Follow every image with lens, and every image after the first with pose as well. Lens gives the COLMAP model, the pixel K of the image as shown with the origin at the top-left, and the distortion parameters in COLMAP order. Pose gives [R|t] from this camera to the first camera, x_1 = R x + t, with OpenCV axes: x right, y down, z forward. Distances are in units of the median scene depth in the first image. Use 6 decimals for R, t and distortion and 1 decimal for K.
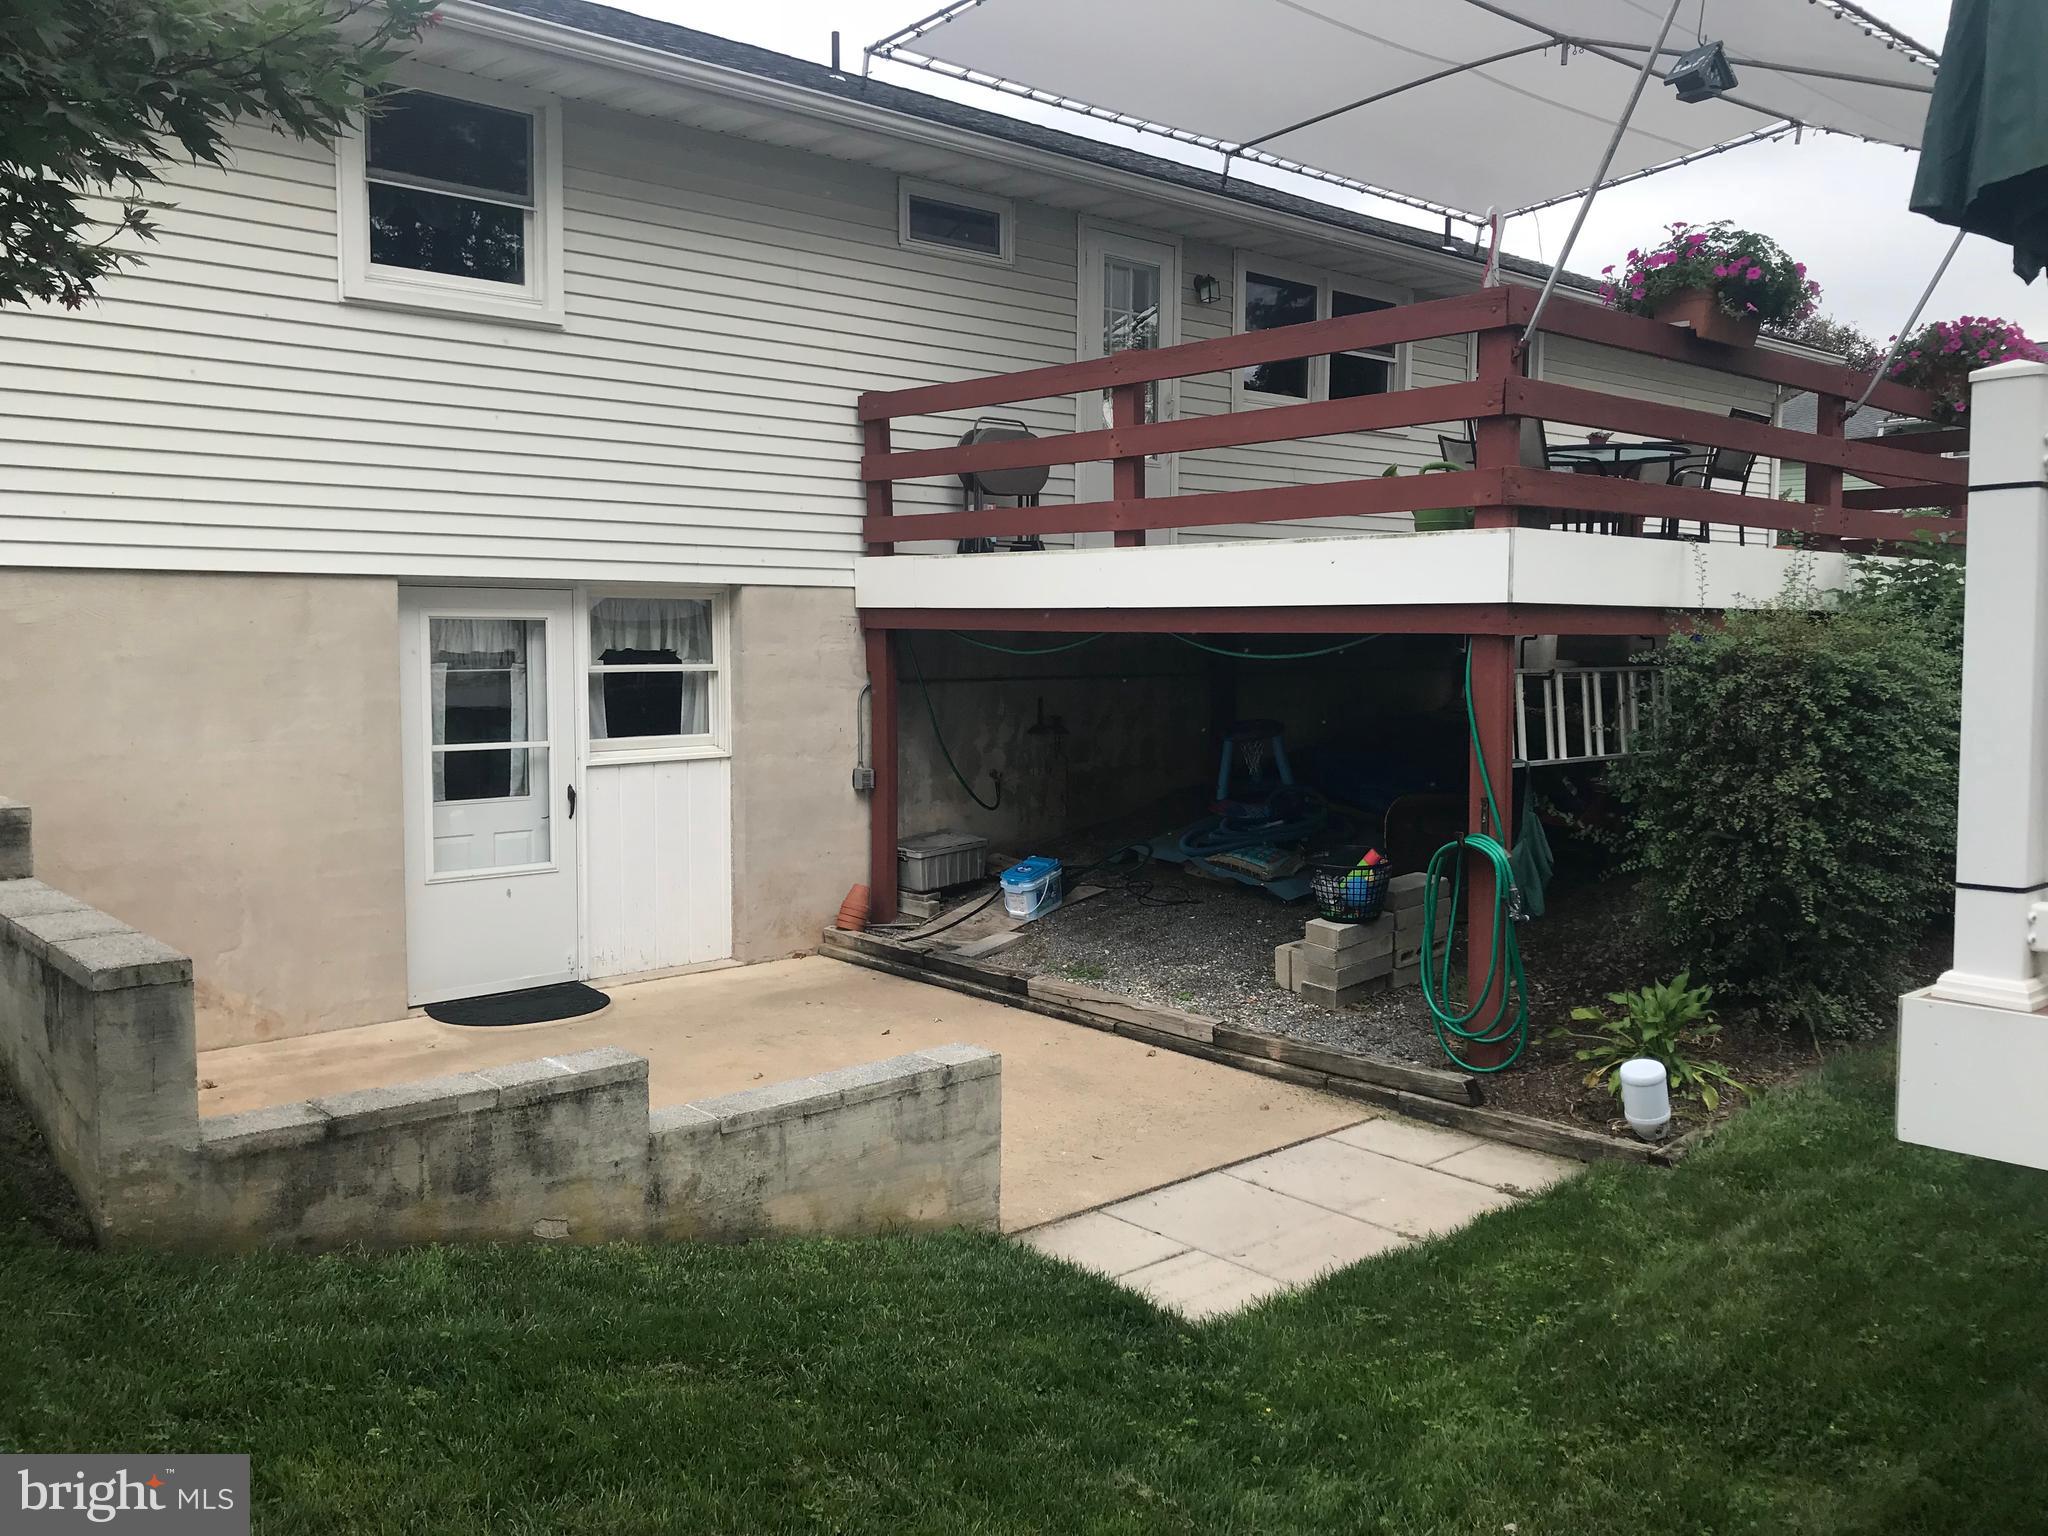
lens RADIAL K [[1667.4, 0, 1024.0], [0, 1667.4, 768.0], [0, 0, 1]] dist [0.006421, 0.006770]
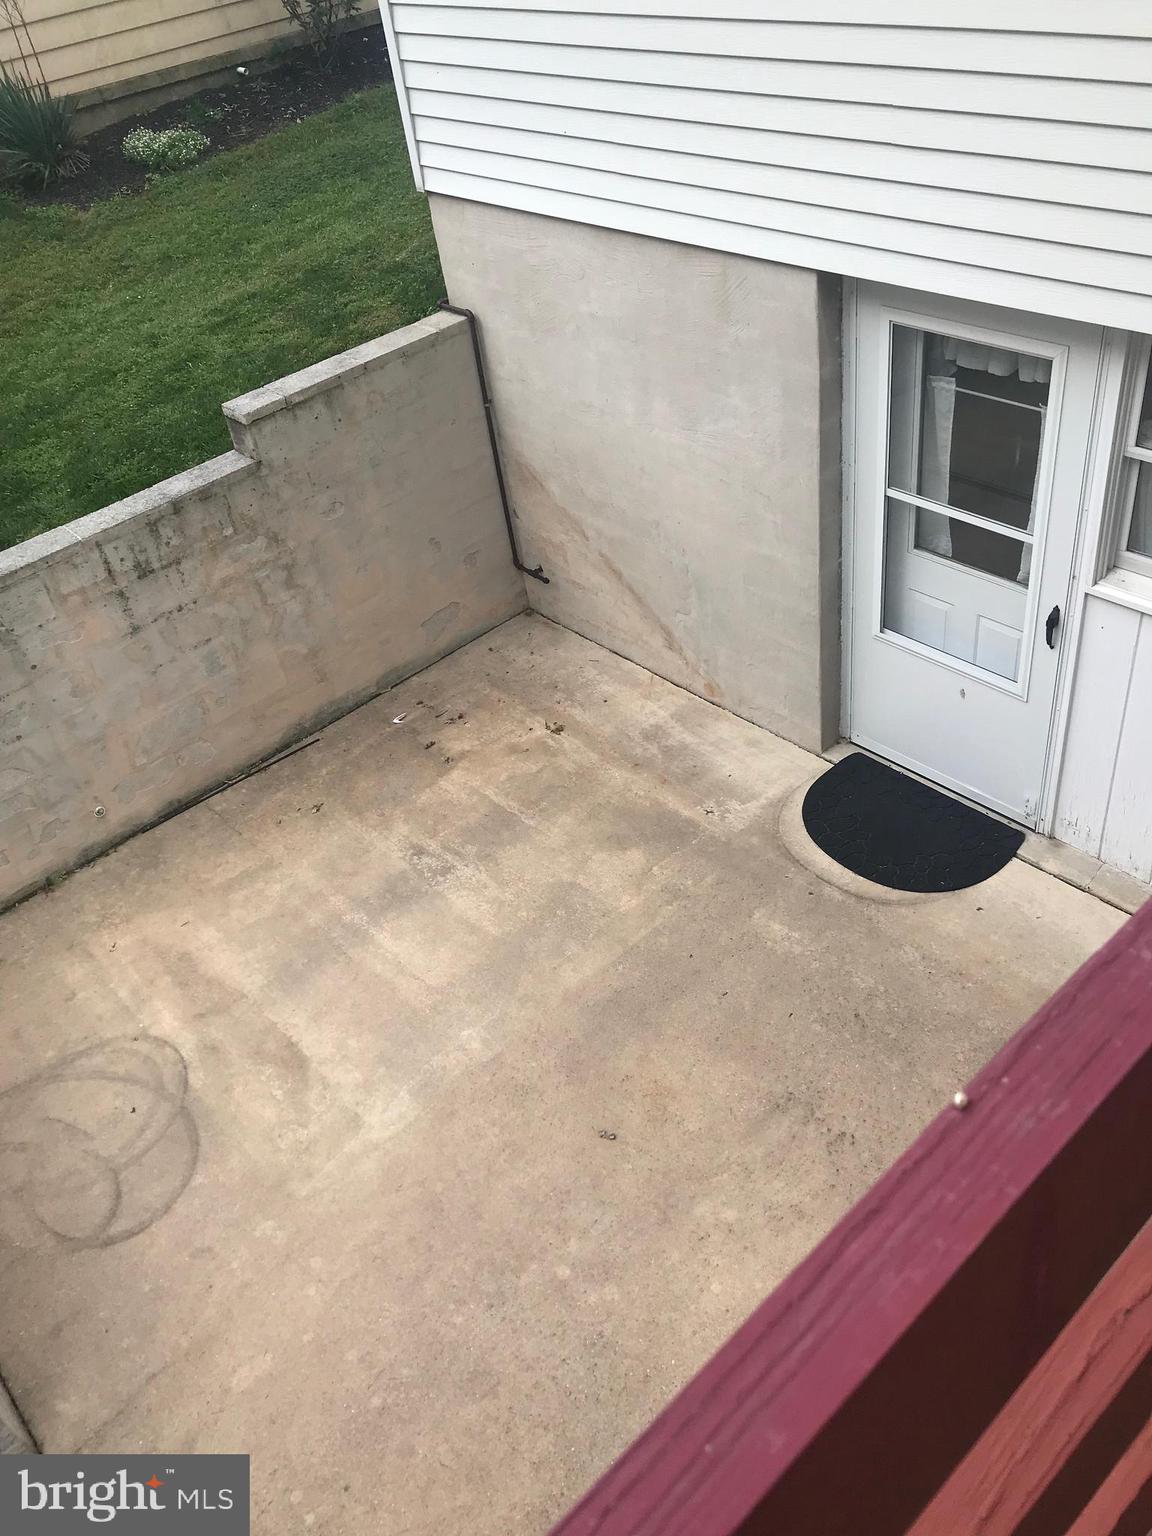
lens RADIAL K [[1250.6, 0, 576.0], [0, 1250.6, 768.0], [0, 0, 1]] dist [0.006421, 0.006770]
pose [[0.000288, 0.636568, -0.771220, 0.173913], [0.044575, 0.770446, 0.635945, -0.302184], [0.999006, -0.034560, -0.028154, 0.931355]]
